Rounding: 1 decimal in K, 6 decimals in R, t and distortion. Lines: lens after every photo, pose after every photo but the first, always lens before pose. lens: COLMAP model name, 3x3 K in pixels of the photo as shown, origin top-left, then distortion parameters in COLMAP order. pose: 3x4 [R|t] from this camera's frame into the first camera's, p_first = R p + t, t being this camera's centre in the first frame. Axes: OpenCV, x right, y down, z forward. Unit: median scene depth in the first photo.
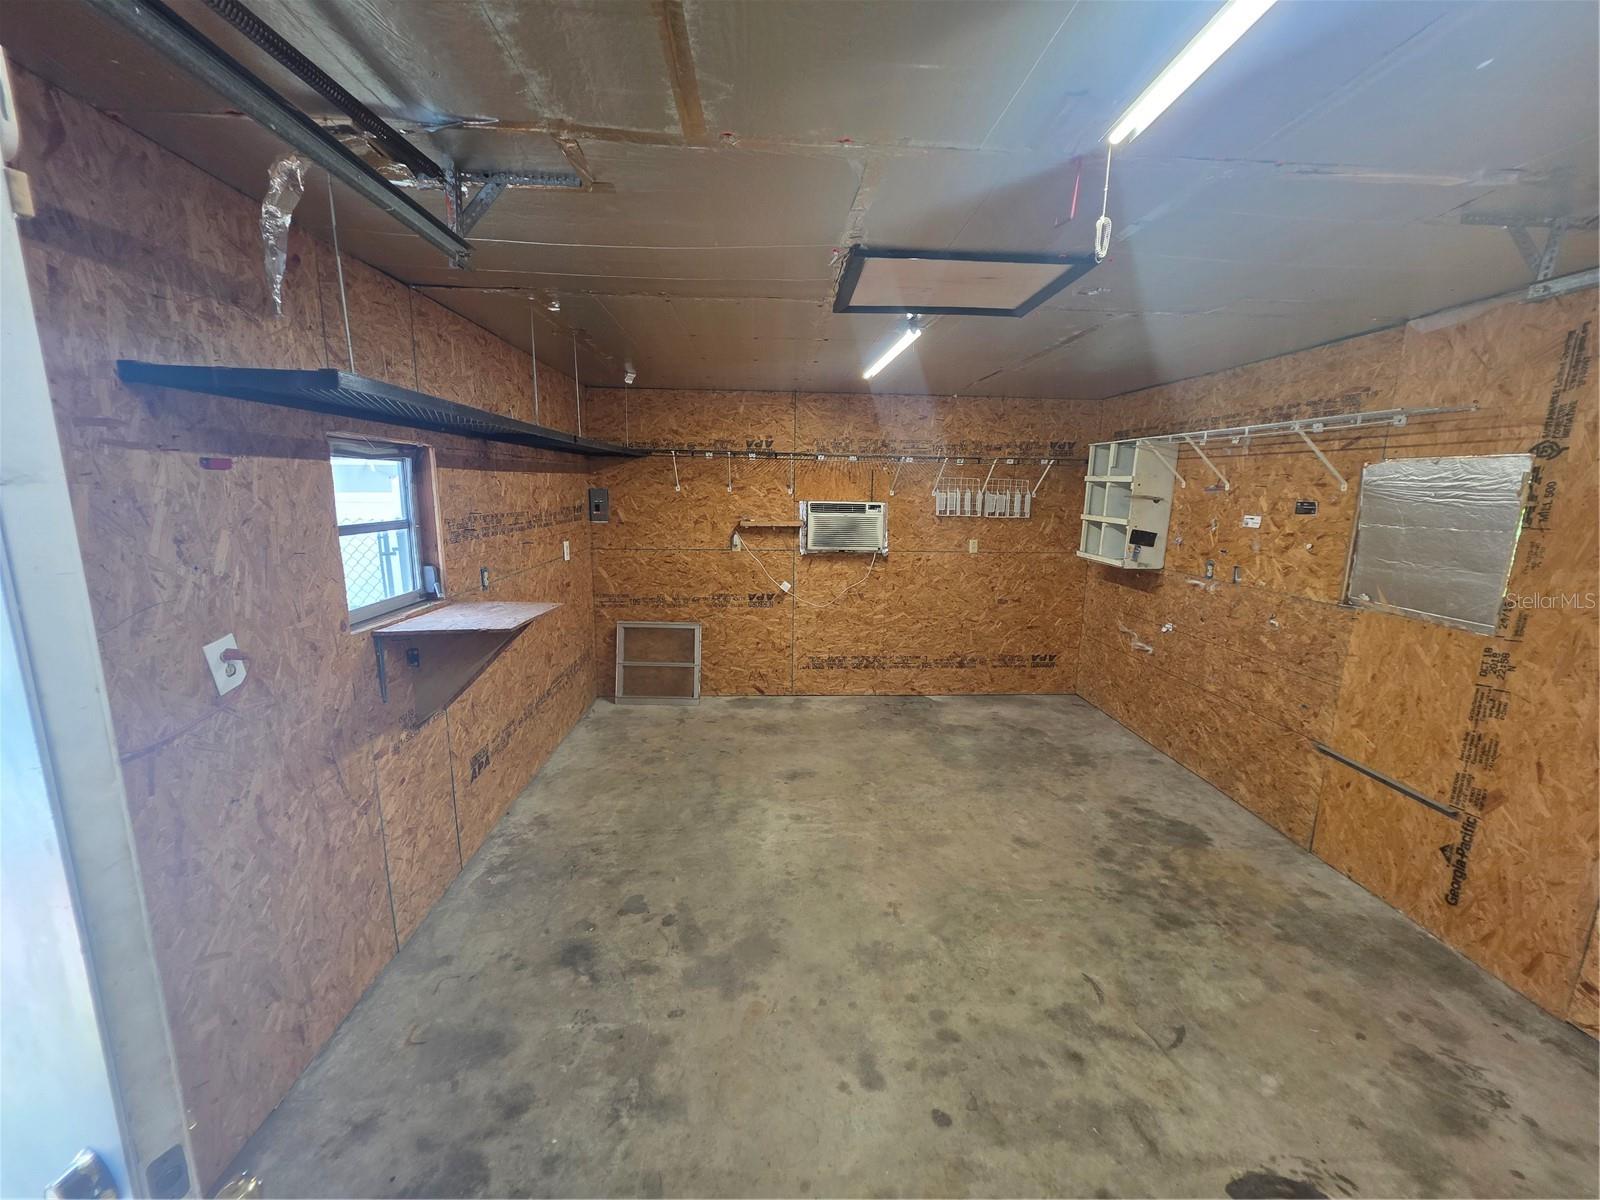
lens RADIAL K [[639.9, 0, 803.2], [0, 639.9, 604.2], [0, 0, 1]] dist [-0.000240, 0.000511]
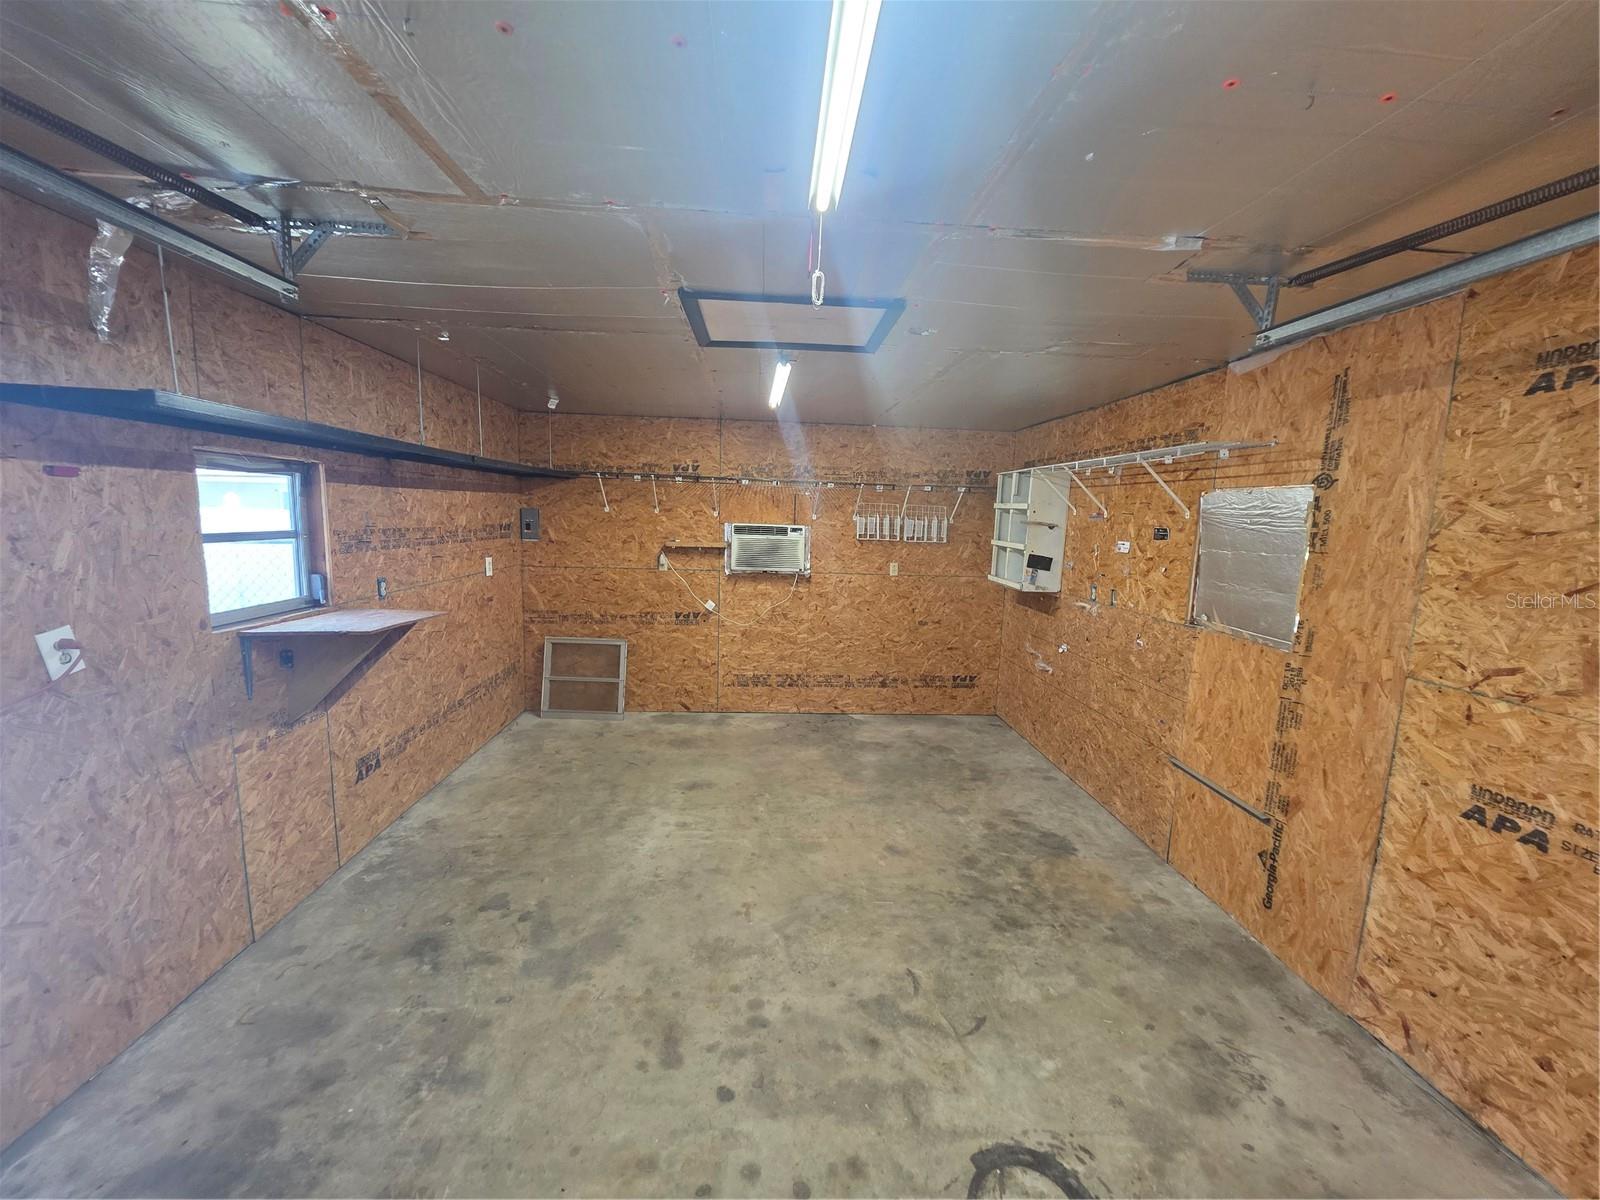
lens RADIAL K [[639.9, 0, 803.2], [0, 639.9, 604.2], [0, 0, 1]] dist [-0.000240, 0.000511]
pose [[0.999862, 0.014632, 0.007850, 0.234999], [-0.014283, 0.998980, -0.042834, 0.025823], [-0.008468, 0.042716, 0.999051, -0.068899]]
